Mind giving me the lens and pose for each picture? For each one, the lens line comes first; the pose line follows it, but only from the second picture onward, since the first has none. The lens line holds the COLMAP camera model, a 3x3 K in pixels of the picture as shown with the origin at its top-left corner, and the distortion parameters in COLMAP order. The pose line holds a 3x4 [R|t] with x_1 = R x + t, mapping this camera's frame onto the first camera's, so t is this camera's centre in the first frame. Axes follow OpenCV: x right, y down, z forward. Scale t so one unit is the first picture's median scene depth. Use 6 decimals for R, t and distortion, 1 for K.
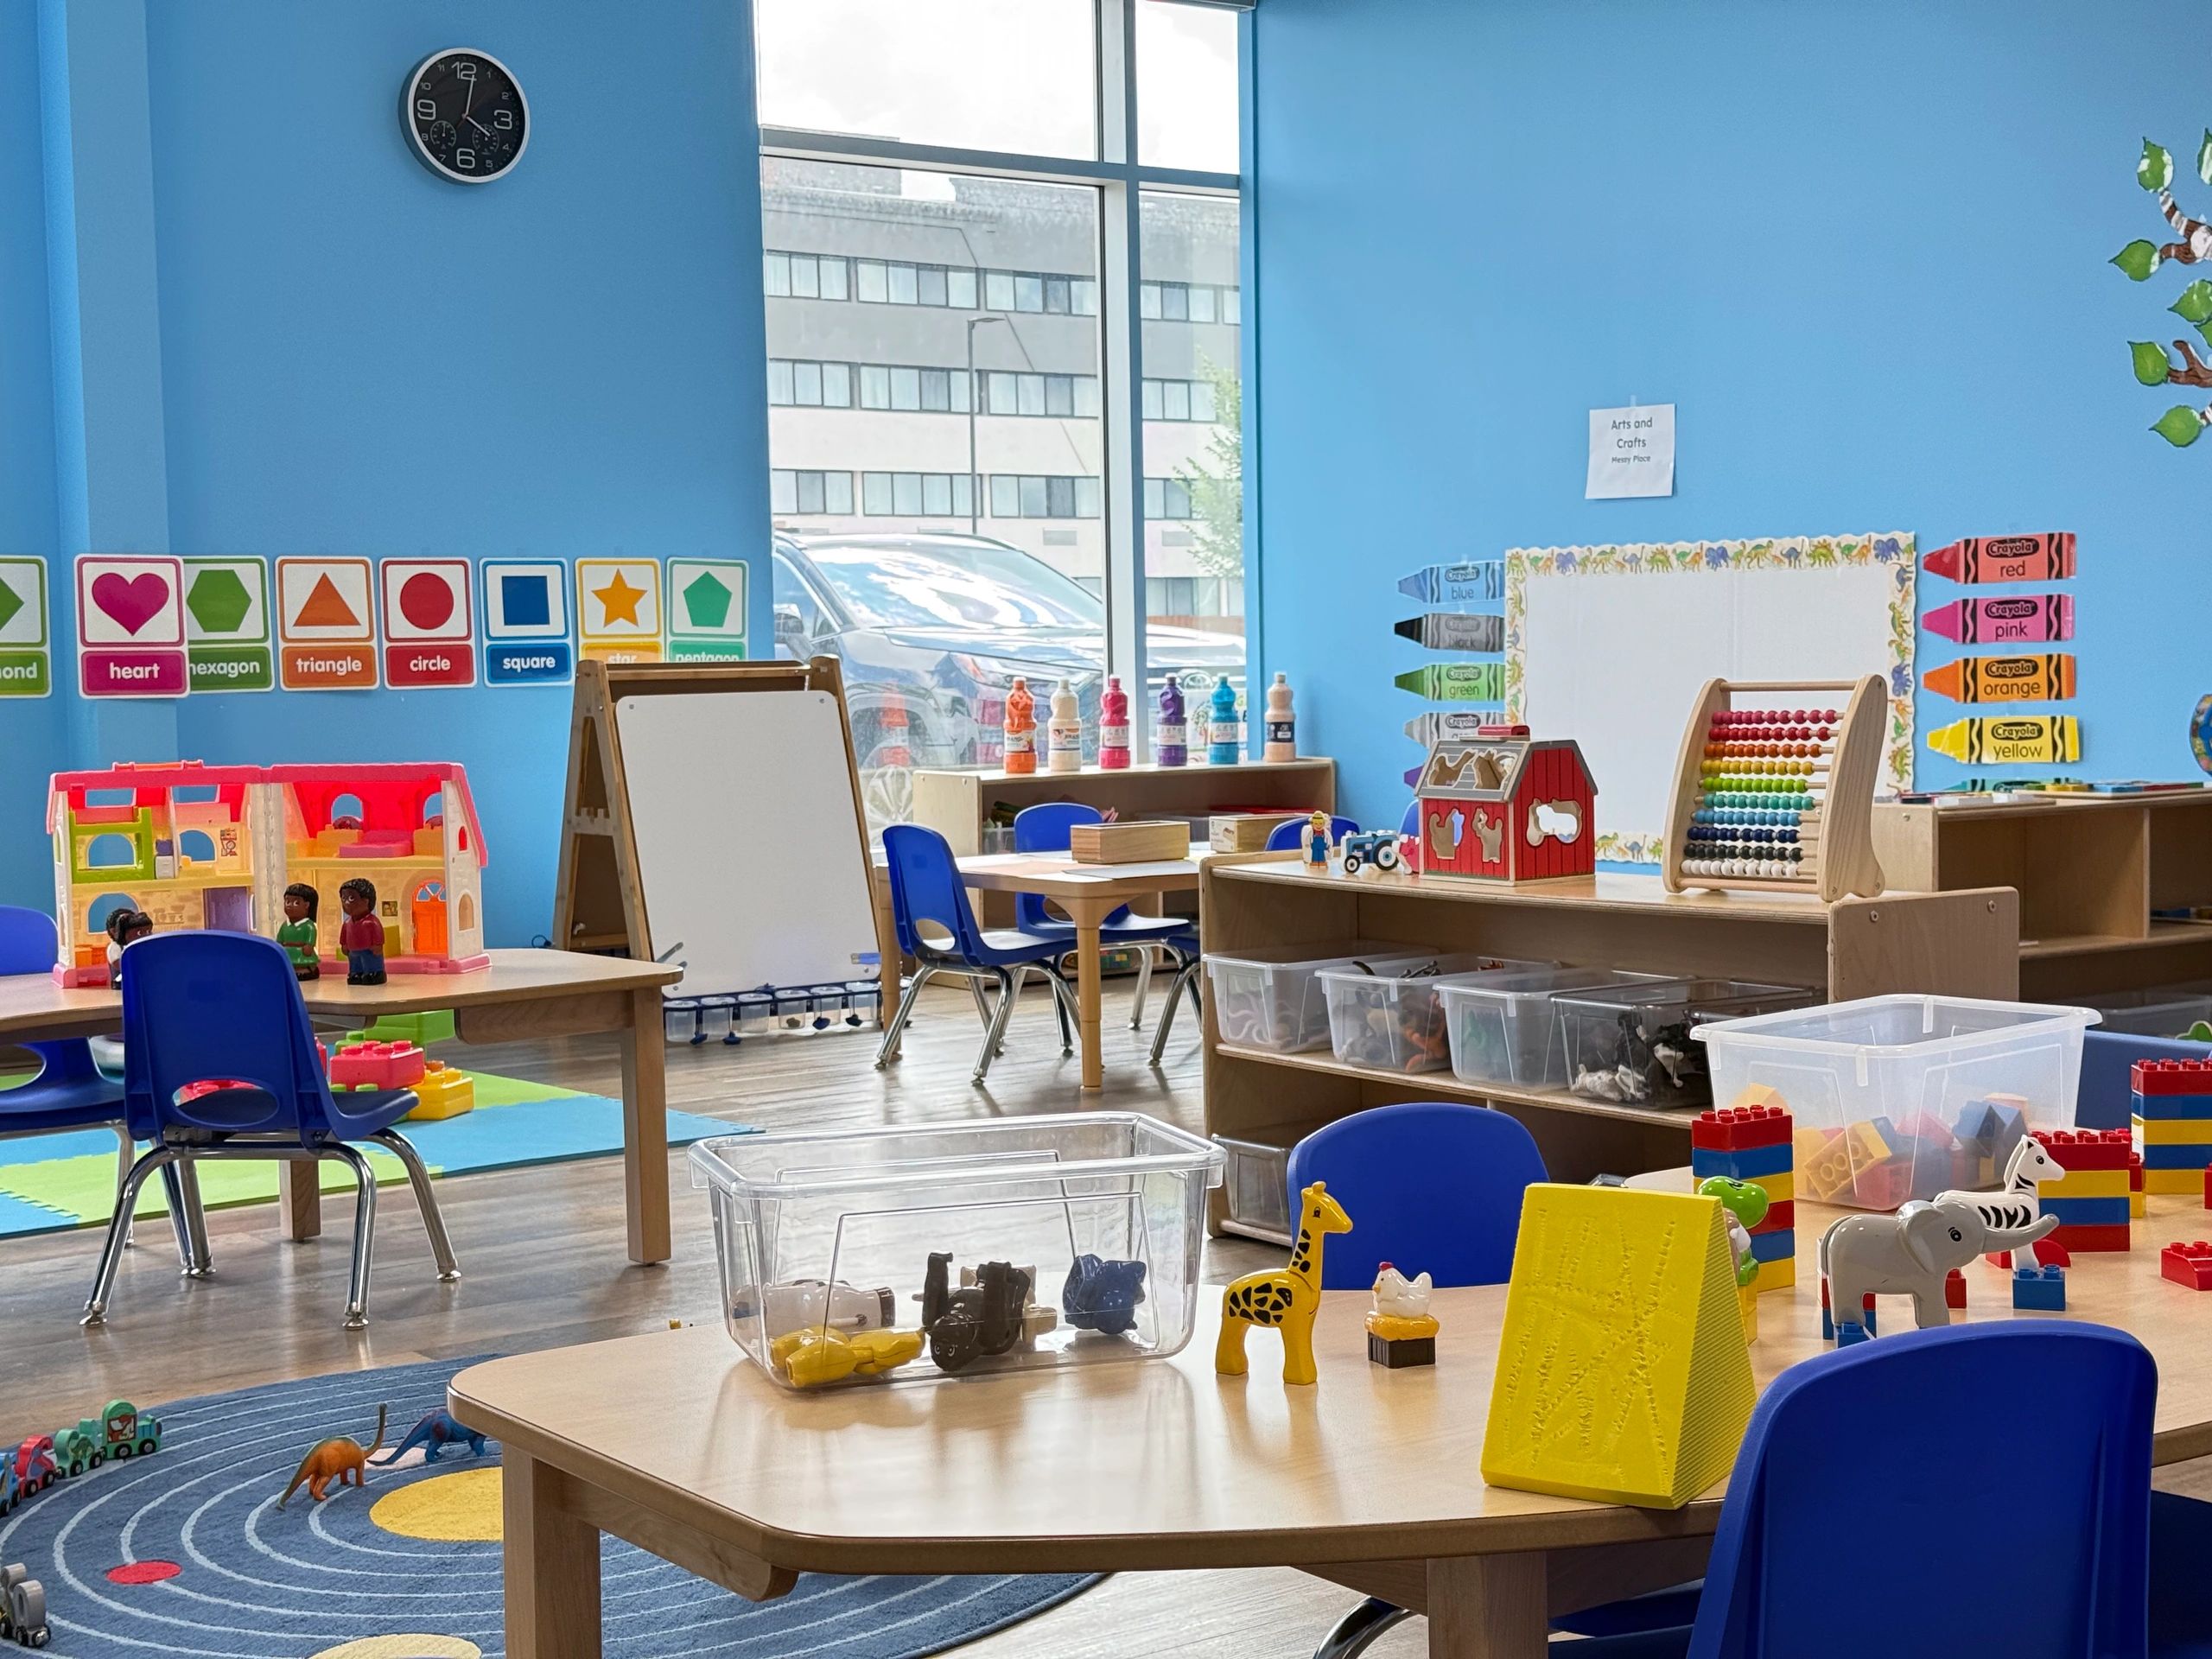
lens RADIAL K [[3168.8, 0, 1041.1], [0, 3168.8, 873.0], [0, 0, 1]] dist [0.186230, -0.450062]
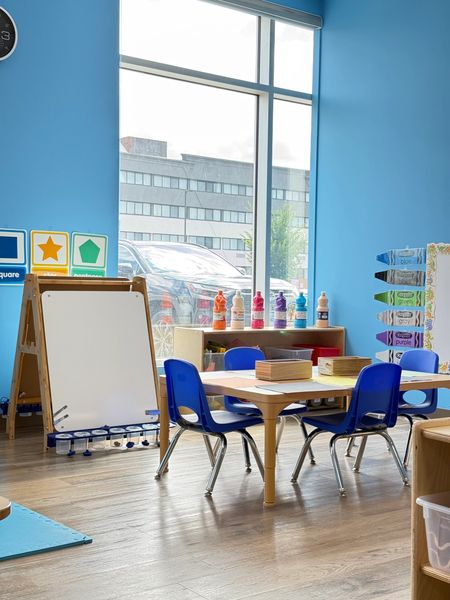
lens RADIAL K [[859.5, 0, 225.0], [0, 859.5, 300.0], [0, 0, 1]] dist [0.186230, -0.450062]
pose [[0.998884, 0.035978, 0.030616, -0.024825], [-0.034262, 0.997907, -0.054846, -0.019794], [-0.032525, 0.053736, 0.998025, 0.381708]]
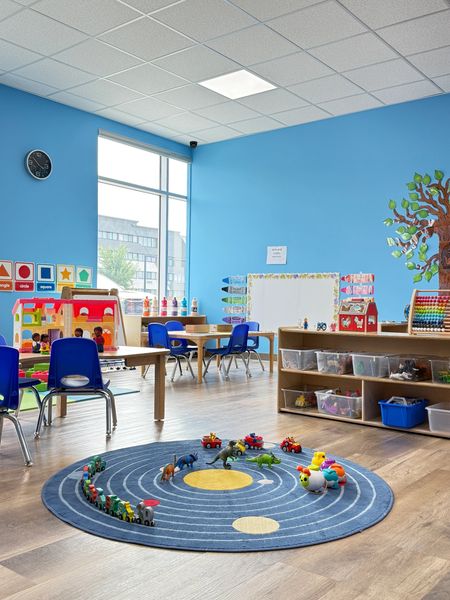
lens RADIAL K [[610.2, 0, 225.0], [0, 610.2, 300.0], [0, 0, 1]] dist [0.134203, -0.002076]
pose [[0.959600, 0.036941, 0.278933, -0.160442], [-0.015321, 0.996733, -0.079297, 0.016066], [-0.280951, 0.071820, 0.957031, 0.110369]]
